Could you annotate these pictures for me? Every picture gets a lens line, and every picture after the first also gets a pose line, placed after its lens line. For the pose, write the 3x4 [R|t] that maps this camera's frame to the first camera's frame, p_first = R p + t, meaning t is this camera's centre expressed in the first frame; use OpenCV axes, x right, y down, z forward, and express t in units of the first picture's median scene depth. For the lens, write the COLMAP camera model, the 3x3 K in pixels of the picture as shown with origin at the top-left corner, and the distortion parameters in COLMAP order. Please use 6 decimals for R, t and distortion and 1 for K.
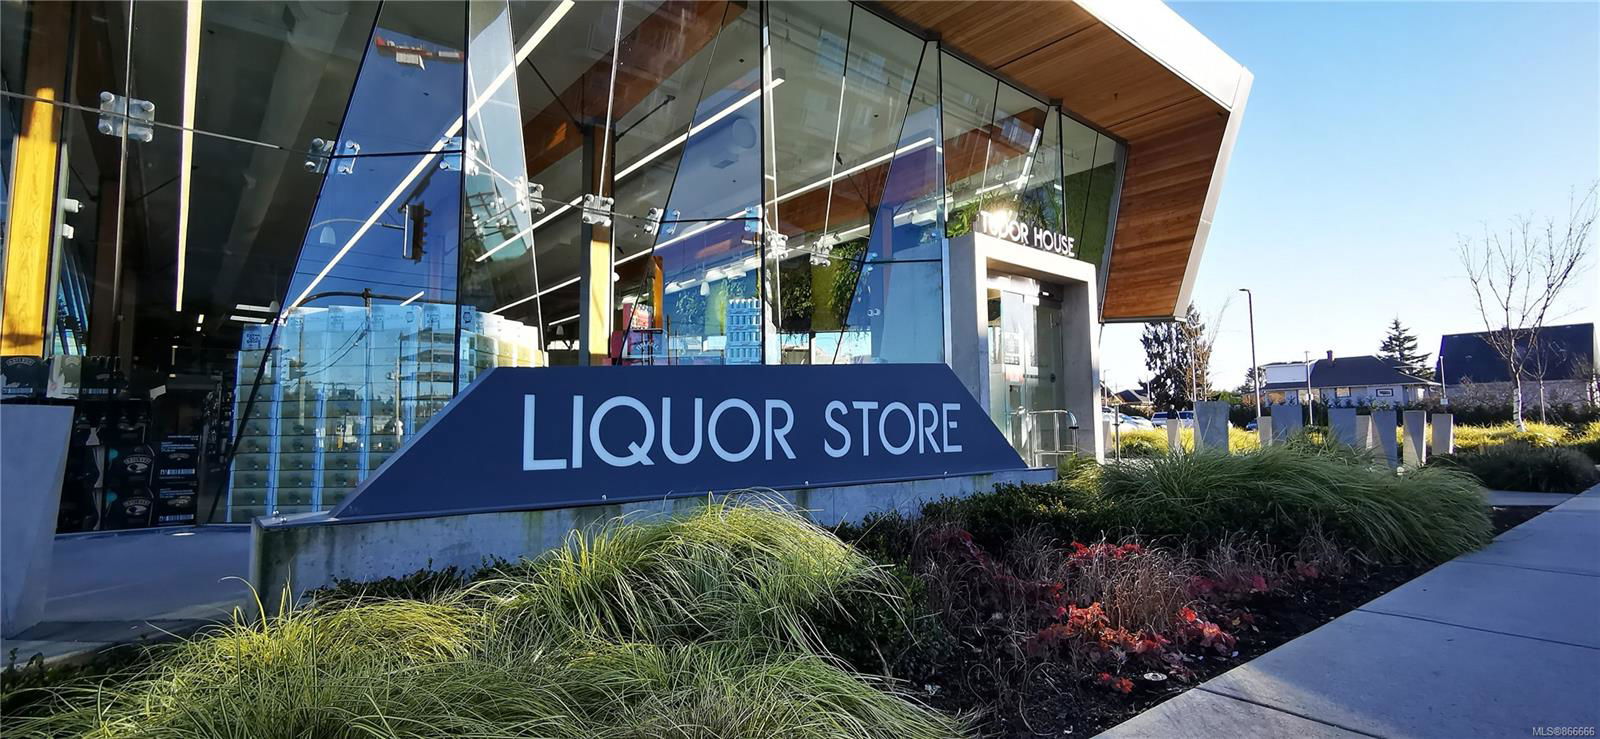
lens RADIAL K [[737.7, 0, 796.4], [0, 737.7, 373.5], [0, 0, 1]] dist [0.007692, -0.000015]
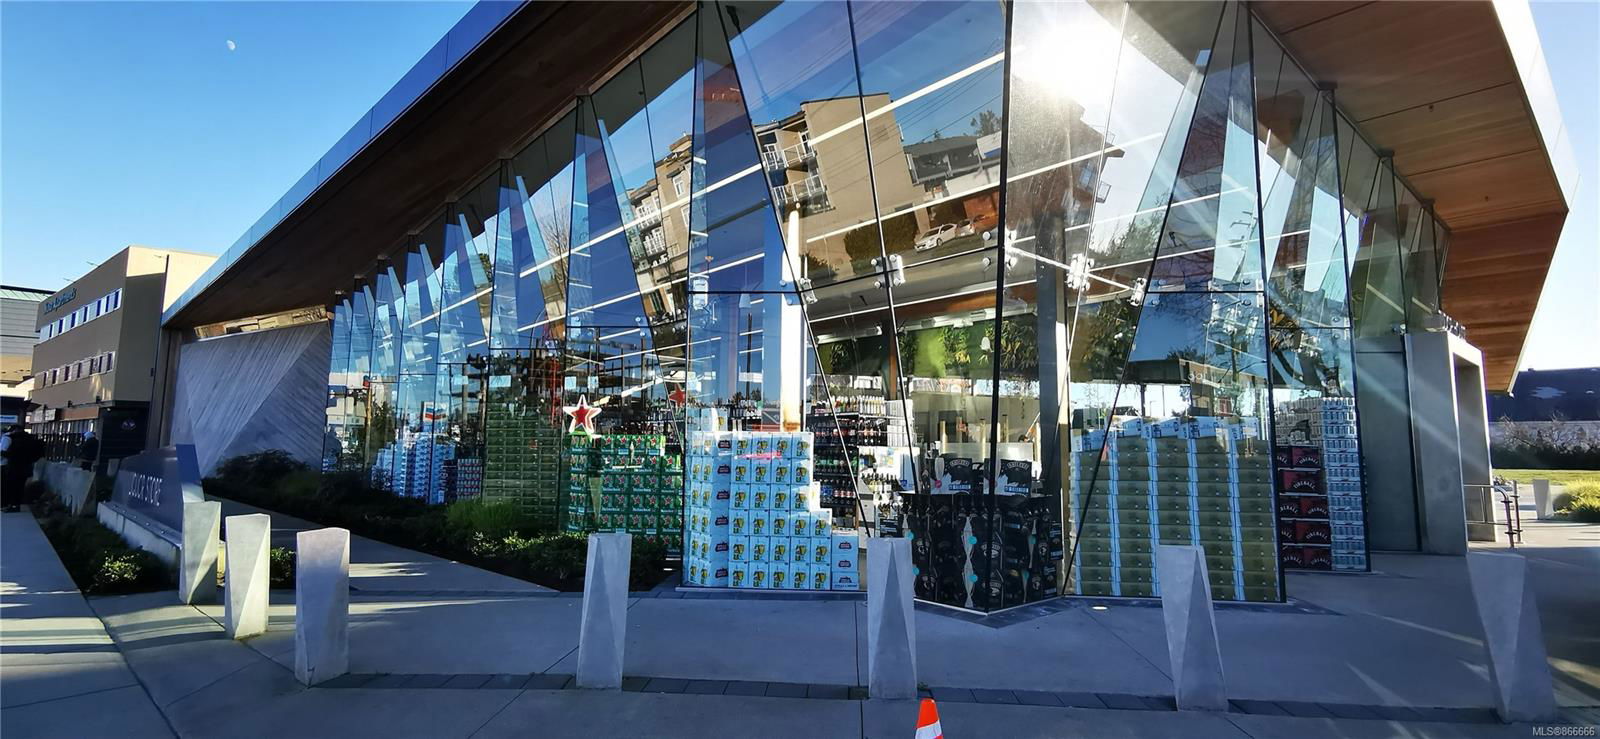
lens RADIAL K [[737.7, 0, 790.0], [0, 737.7, 366.7], [0, 0, 1]] dist [0.007692, -0.000015]
pose [[0.999665, 0.022111, 0.013429, -1.478531], [-0.021674, 0.999259, -0.031815, -0.144697], [-0.014122, 0.031513, 0.999404, -0.250172]]
